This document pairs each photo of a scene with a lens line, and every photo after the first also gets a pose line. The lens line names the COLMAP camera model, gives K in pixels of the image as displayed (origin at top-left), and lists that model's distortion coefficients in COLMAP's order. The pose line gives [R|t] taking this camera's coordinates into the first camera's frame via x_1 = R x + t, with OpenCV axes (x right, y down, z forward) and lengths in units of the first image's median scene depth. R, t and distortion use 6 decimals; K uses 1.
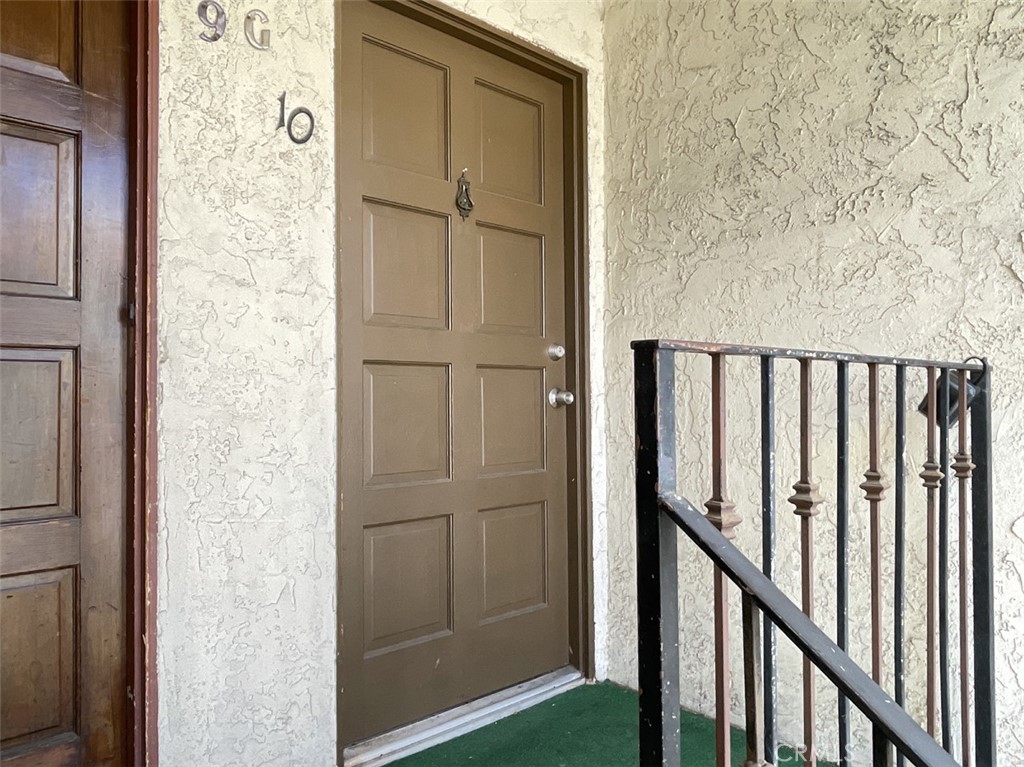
lens RADIAL K [[692.5, 0, 511.5], [0, 692.5, 382.6], [0, 0, 1]] dist [0.009477, -0.008753]
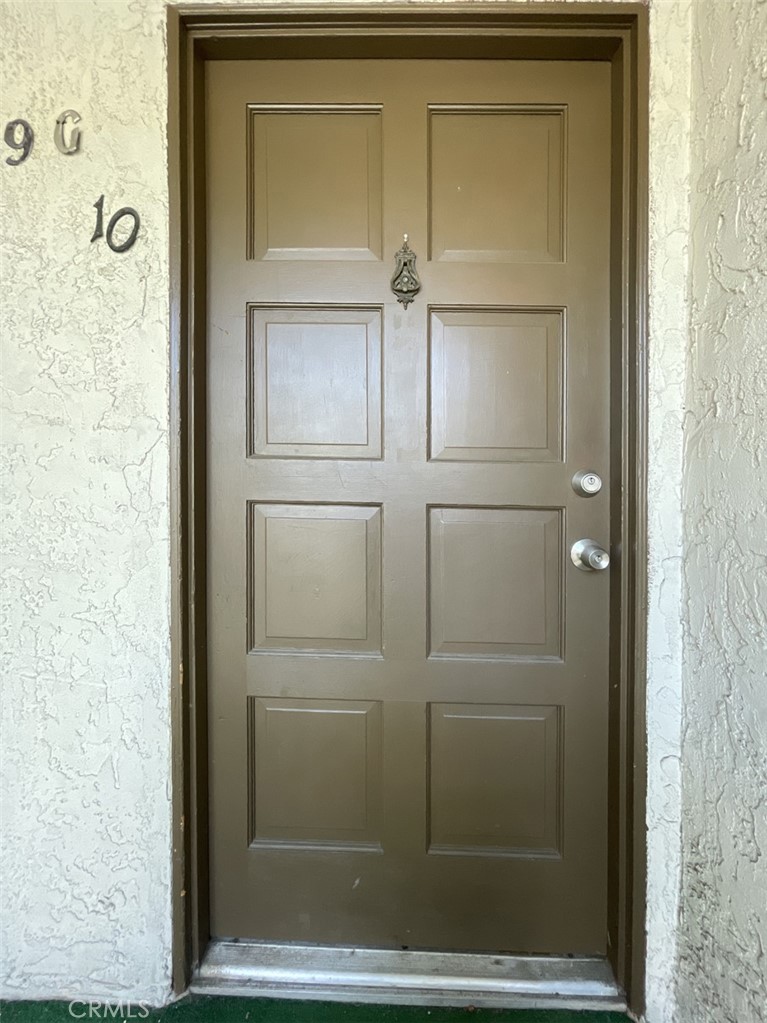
lens RADIAL K [[412.8, 0, 392.2], [0, 412.8, 484.6], [0, 0, 1]] dist [-0.002260, 0.000662]
pose [[0.720510, 0.024589, -0.693008, 0.294993], [-0.010196, 0.999639, 0.024868, -0.075349], [0.693370, -0.010852, 0.720500, 0.871042]]
